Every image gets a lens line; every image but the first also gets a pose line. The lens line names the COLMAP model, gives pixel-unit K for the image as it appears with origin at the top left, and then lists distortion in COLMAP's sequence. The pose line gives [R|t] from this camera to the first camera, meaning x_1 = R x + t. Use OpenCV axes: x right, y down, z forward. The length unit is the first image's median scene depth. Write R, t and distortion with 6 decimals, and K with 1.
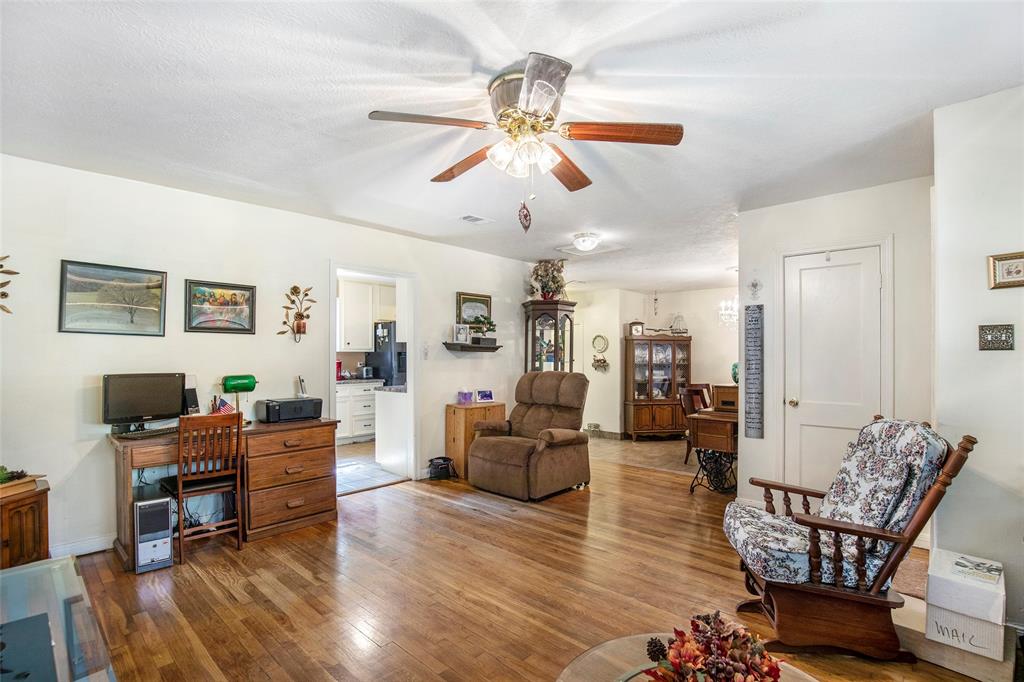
lens RADIAL K [[481.4, 0, 514.0], [0, 481.4, 361.9], [0, 0, 1]] dist [-0.039789, 0.007811]
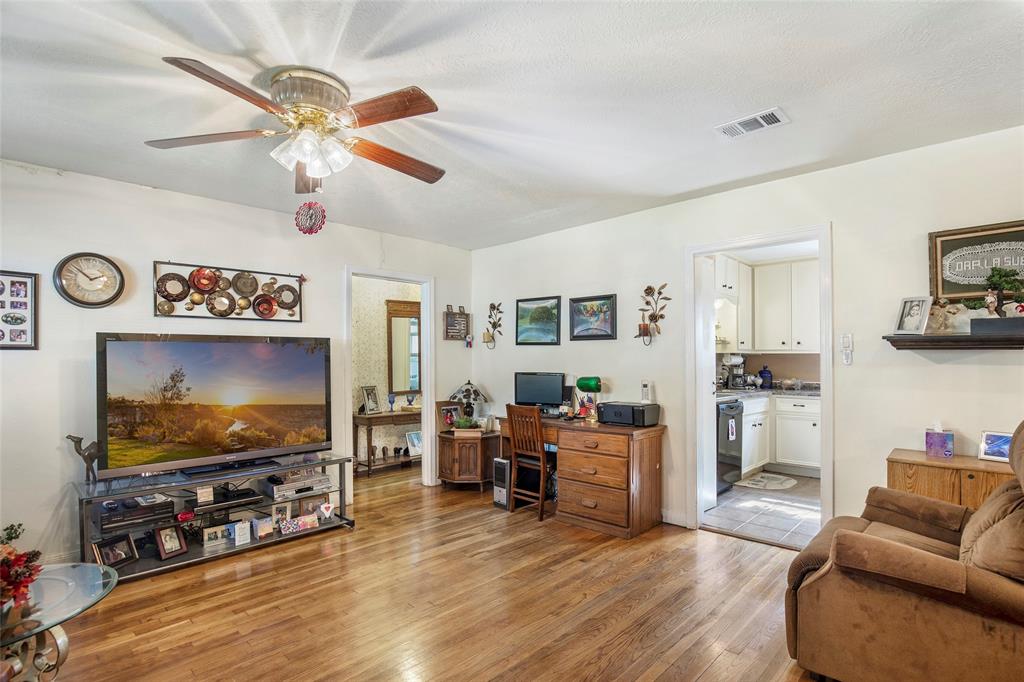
lens RADIAL K [[498.2, 0, 517.2], [0, 498.2, 362.9], [0, 0, 1]] dist [-0.027243, 0.000416]
pose [[-0.012857, 0.006248, -0.999898, 0.538409], [-0.008943, 0.999940, 0.006364, -0.010290], [0.999877, 0.009024, -0.012800, 0.754654]]
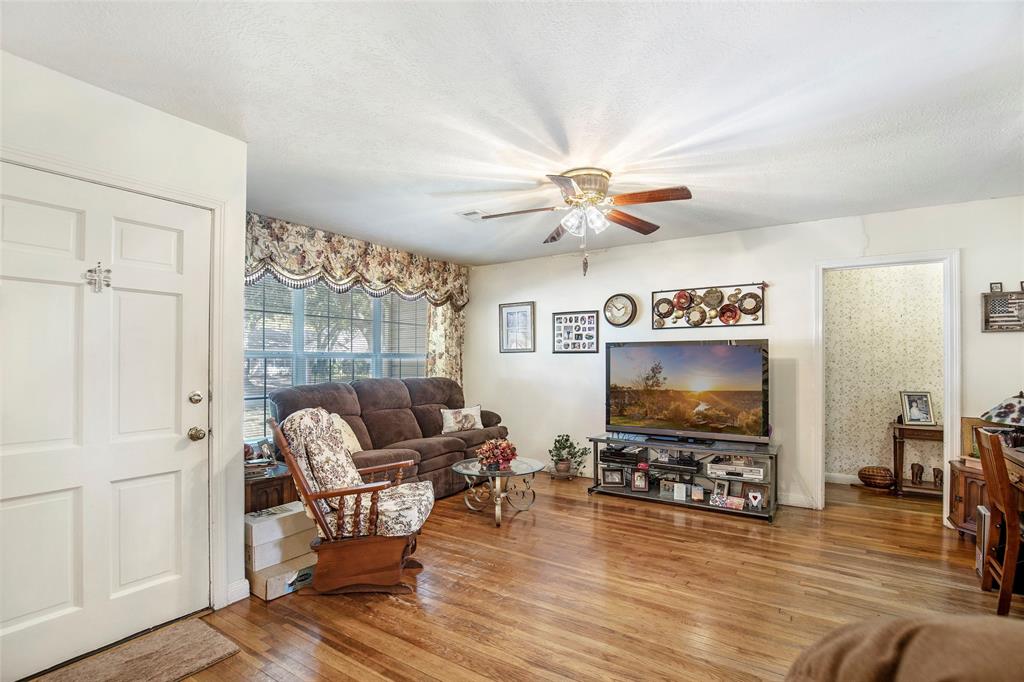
lens RADIAL K [[481.4, 0, 514.0], [0, 481.4, 361.9], [0, 0, 1]] dist [-0.039789, 0.007811]
pose [[-0.985682, -0.000782, -0.168613, 0.253110], [-0.004109, 0.999804, 0.019384, -0.019344], [0.168565, 0.019799, -0.985492, 1.261210]]
